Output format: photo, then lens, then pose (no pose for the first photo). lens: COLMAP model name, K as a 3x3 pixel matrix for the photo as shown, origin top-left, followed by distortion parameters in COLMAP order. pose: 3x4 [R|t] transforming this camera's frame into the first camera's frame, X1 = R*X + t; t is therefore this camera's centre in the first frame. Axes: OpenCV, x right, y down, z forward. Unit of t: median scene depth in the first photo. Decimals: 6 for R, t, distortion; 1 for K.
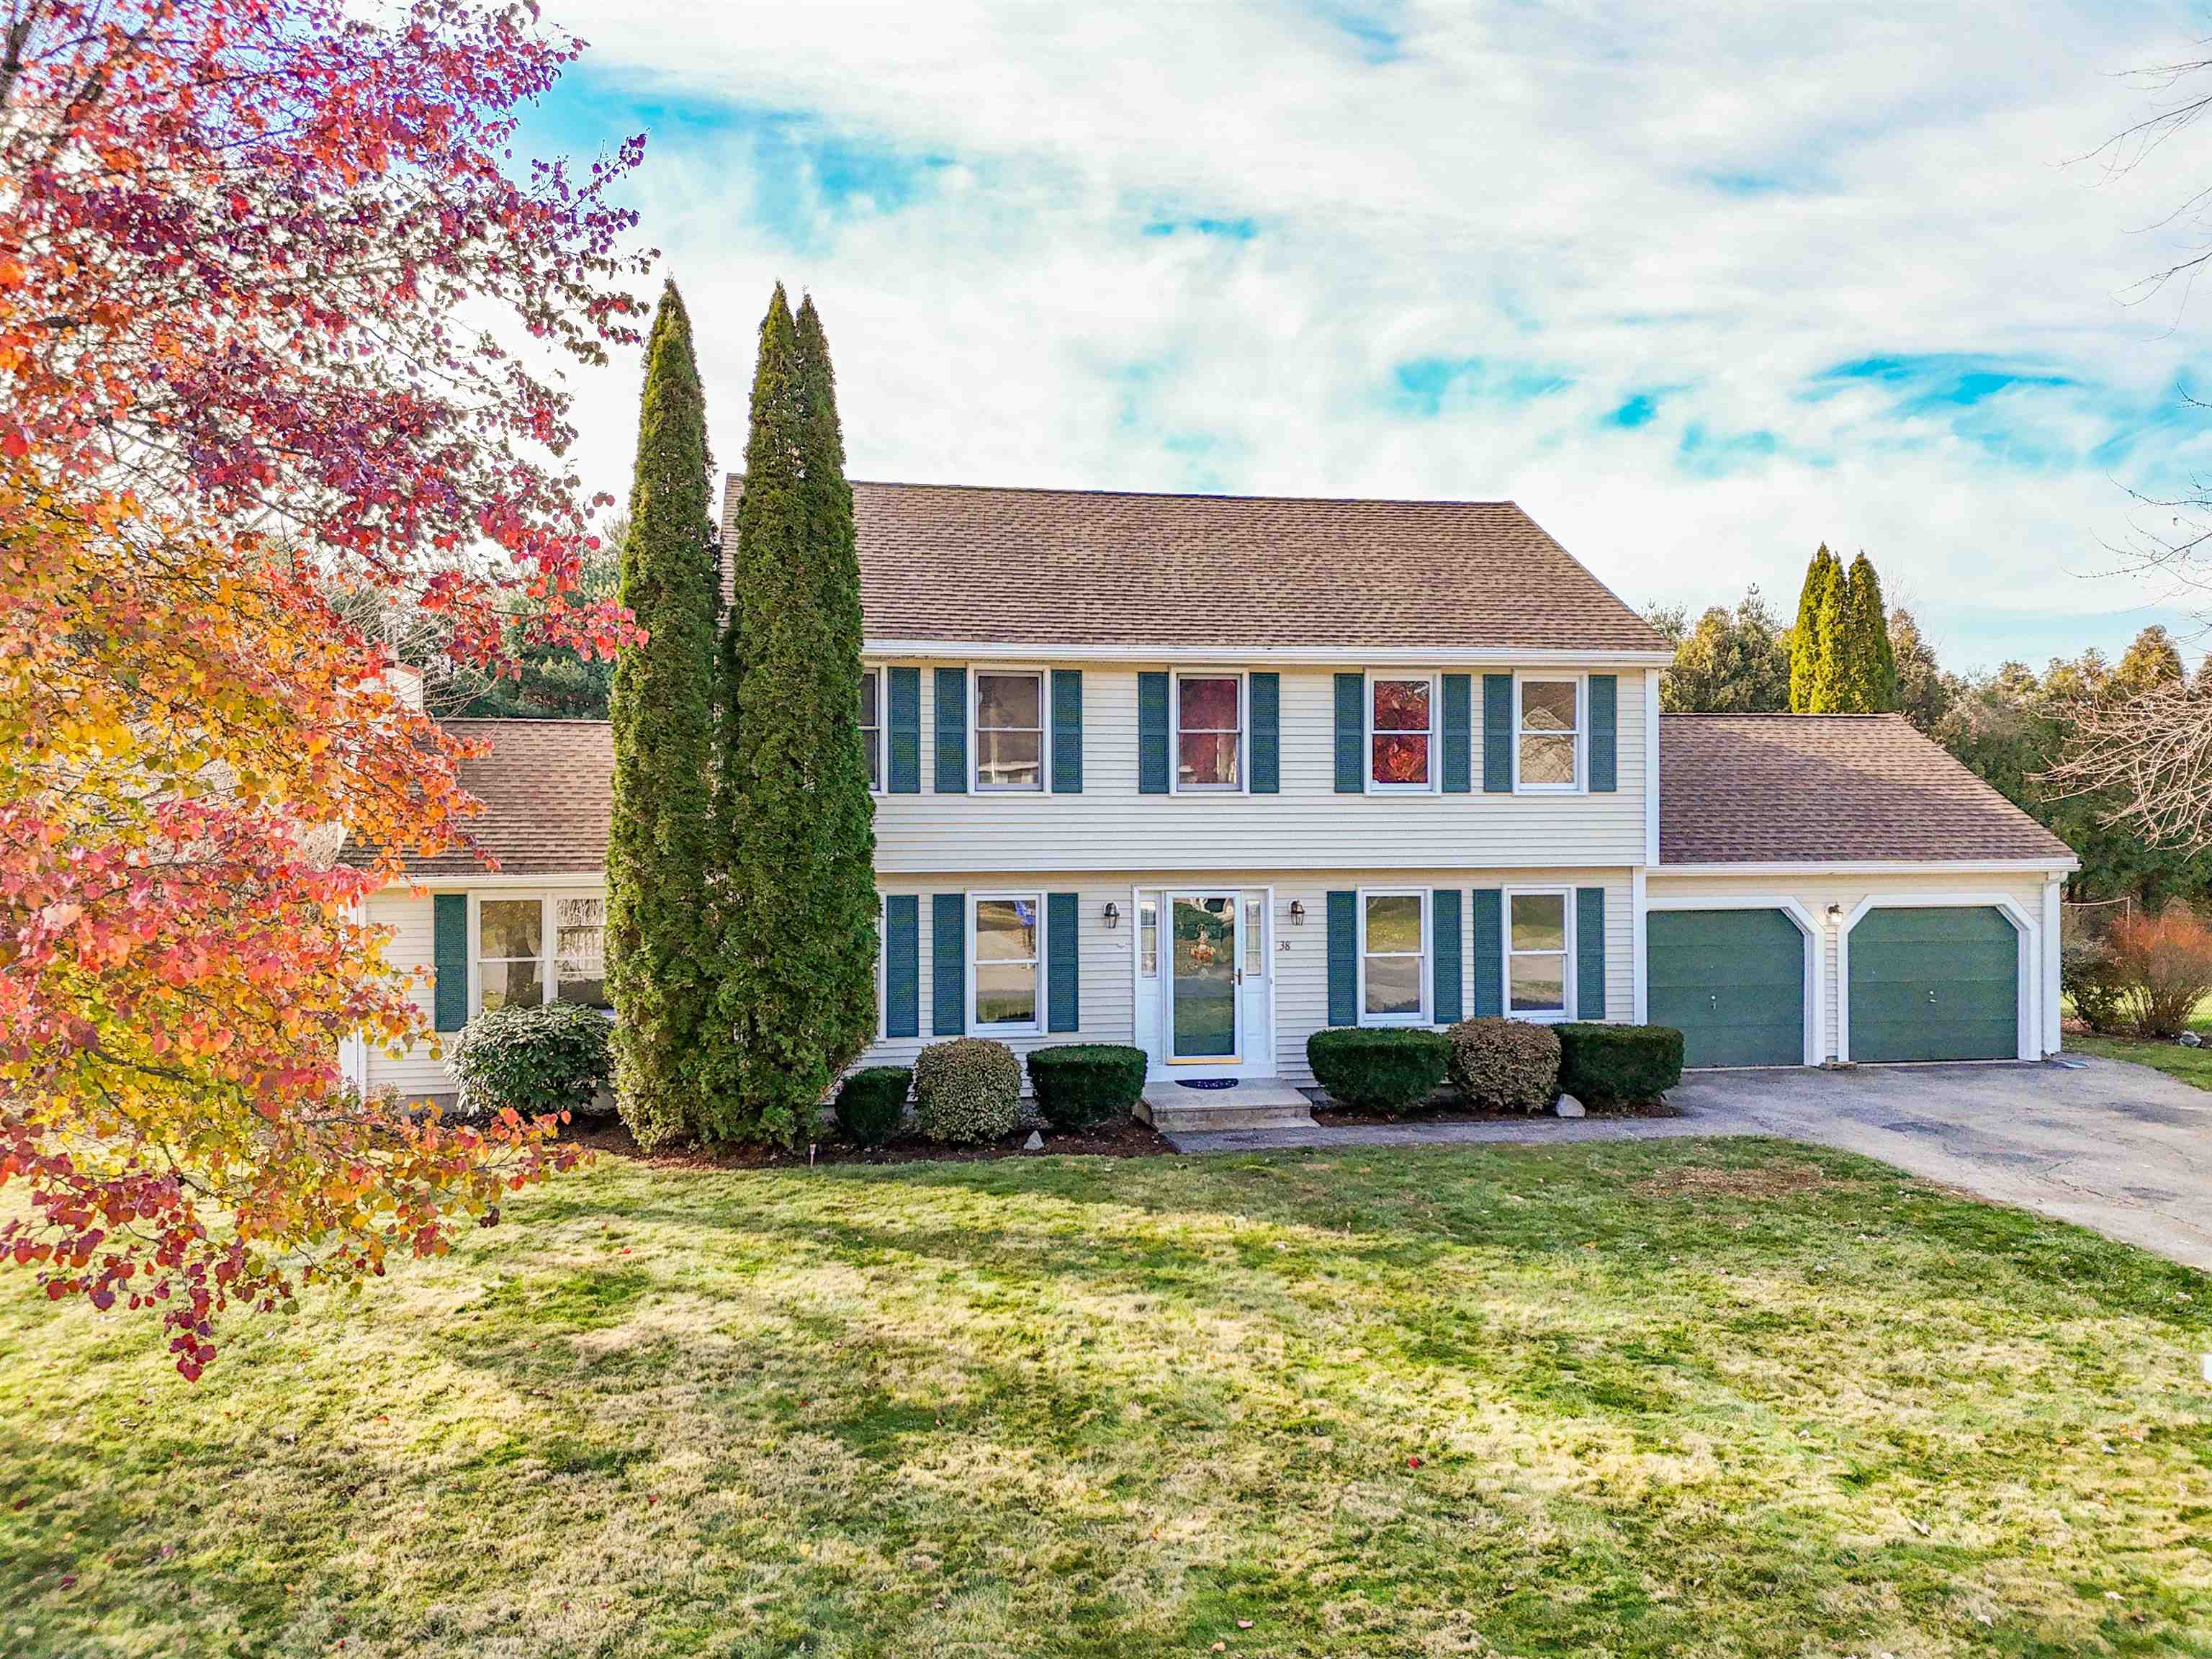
lens RADIAL K [[1558.0, 0, 1116.1], [0, 1558.0, 834.6], [0, 0, 1]] dist [0.091339, -0.084648]
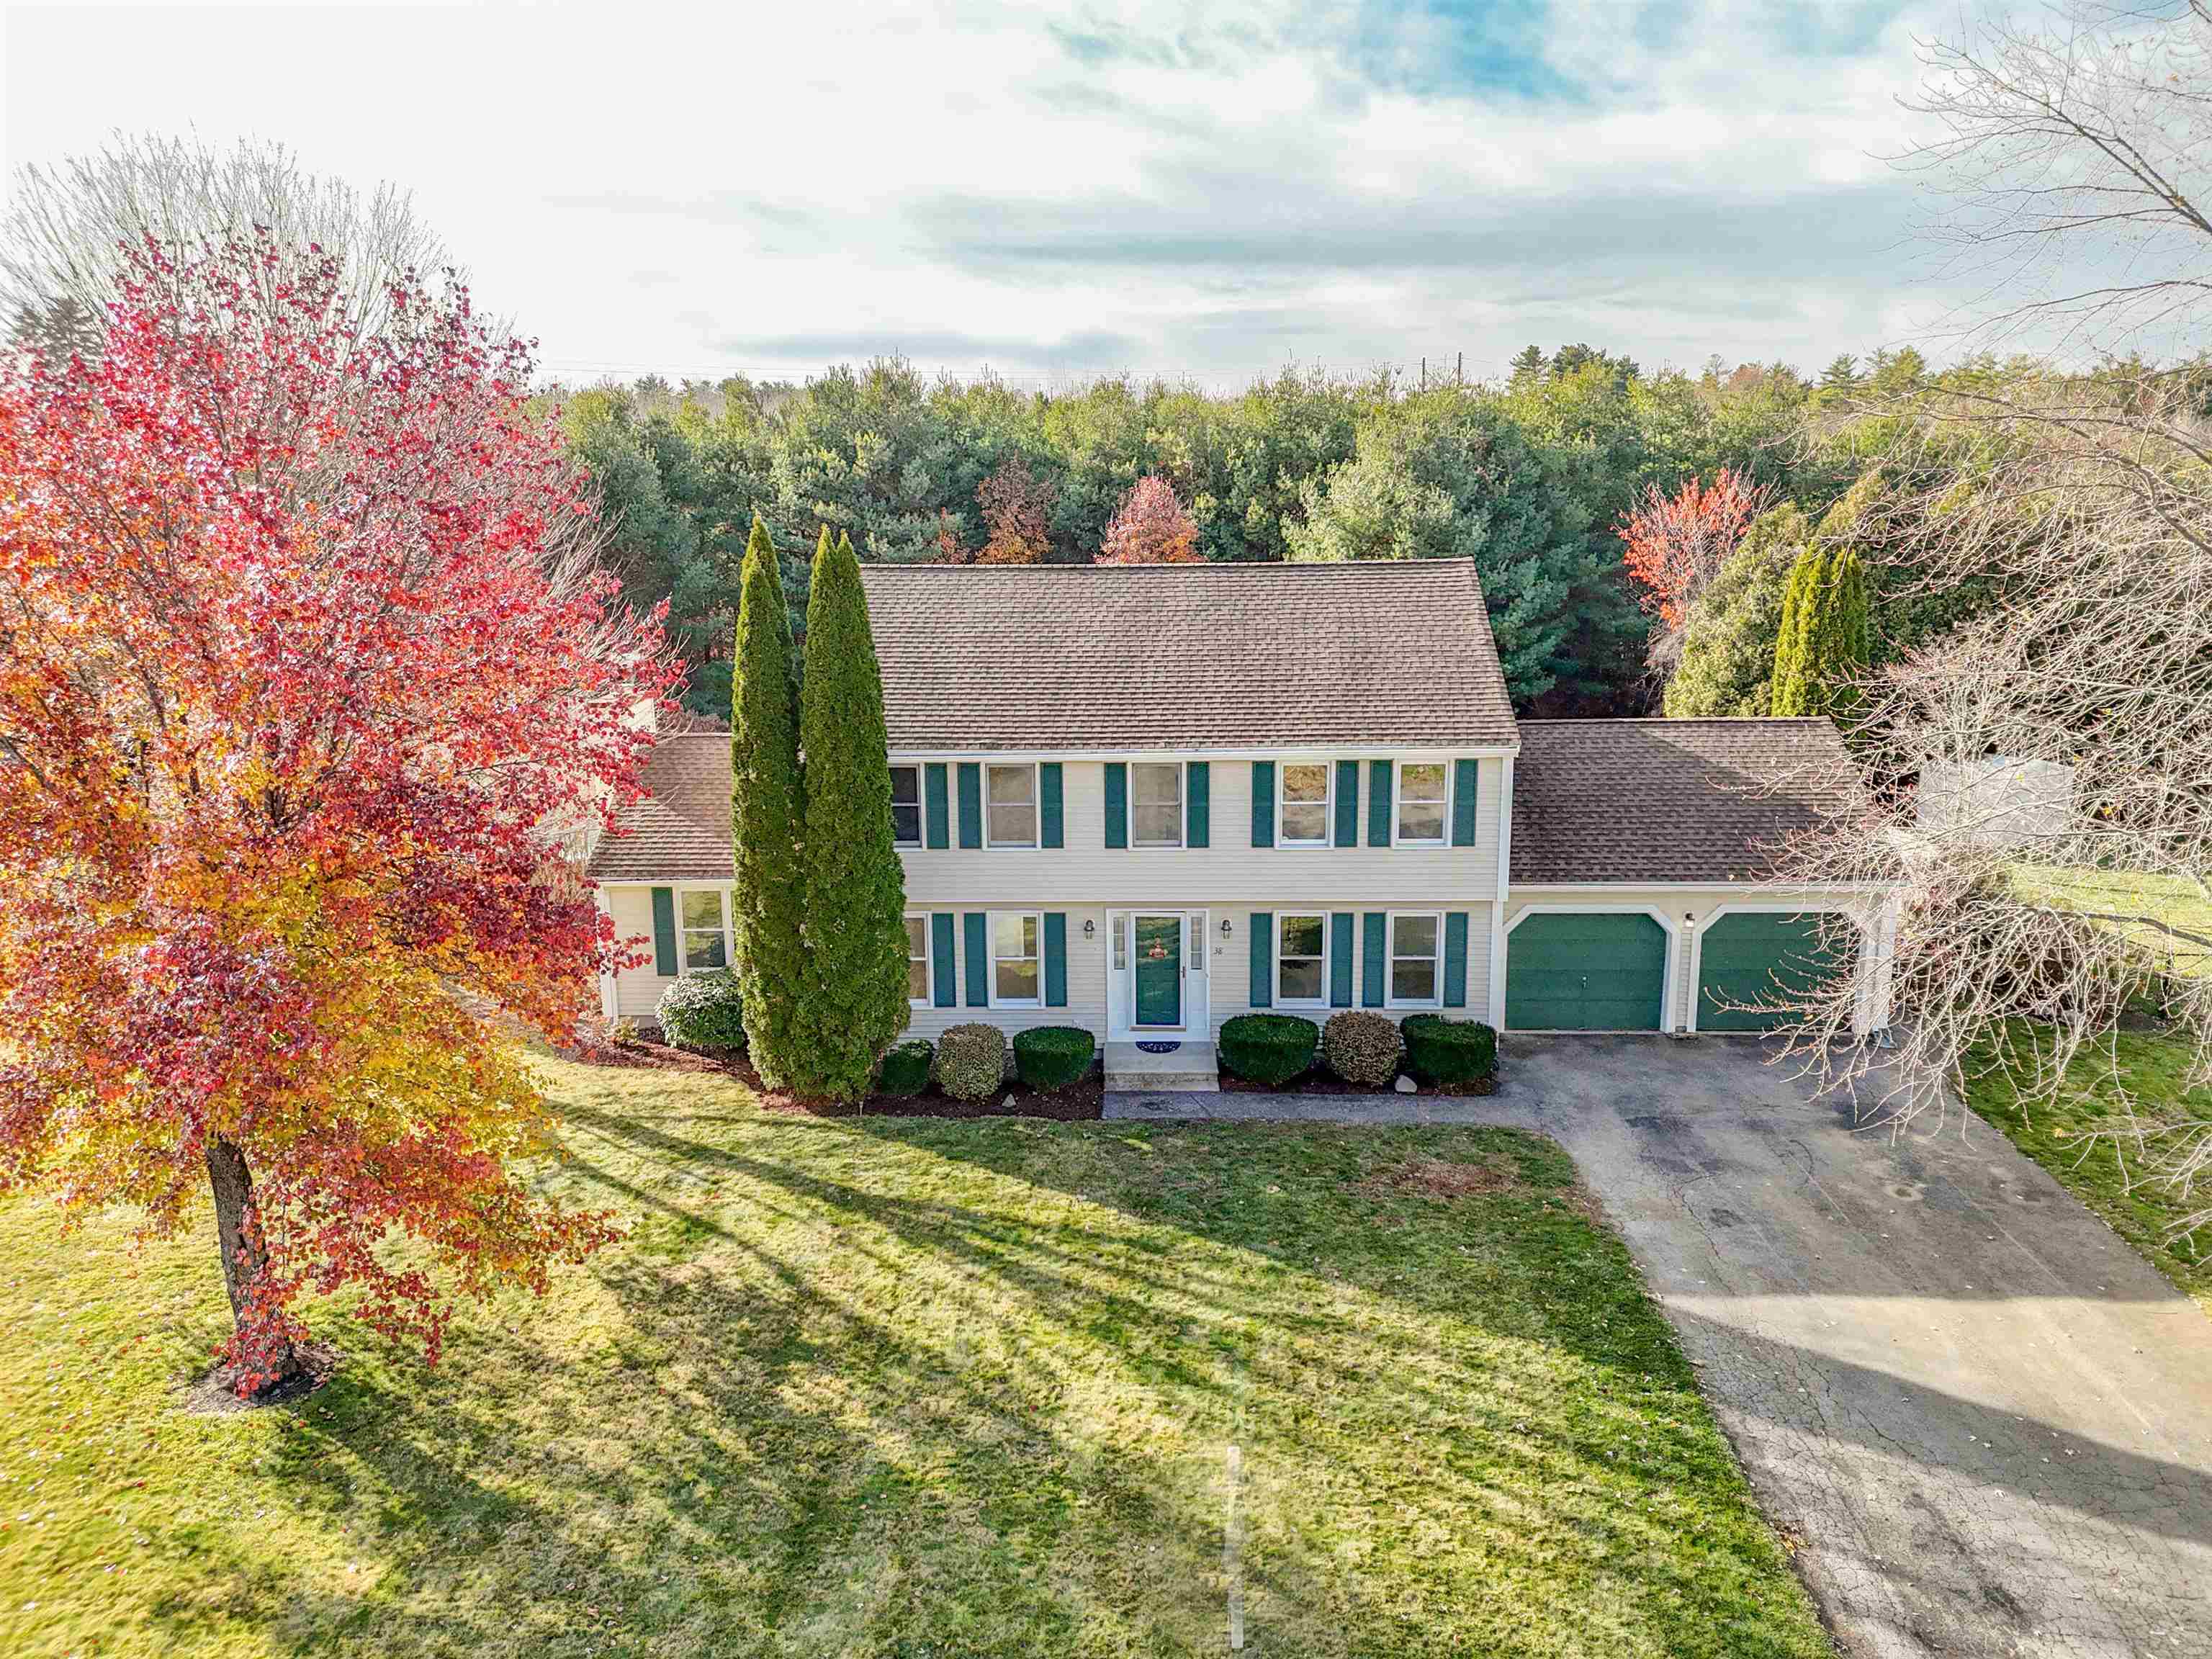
lens RADIAL K [[1563.5, 0, 1137.3], [0, 1563.5, 825.7], [0, 0, 1]] dist [0.102244, -0.100226]
pose [[0.978544, 0.040727, -0.201971, 0.317939], [0.002697, 0.977653, 0.210206, -0.333077], [0.206018, -0.206240, 0.956568, -0.321301]]
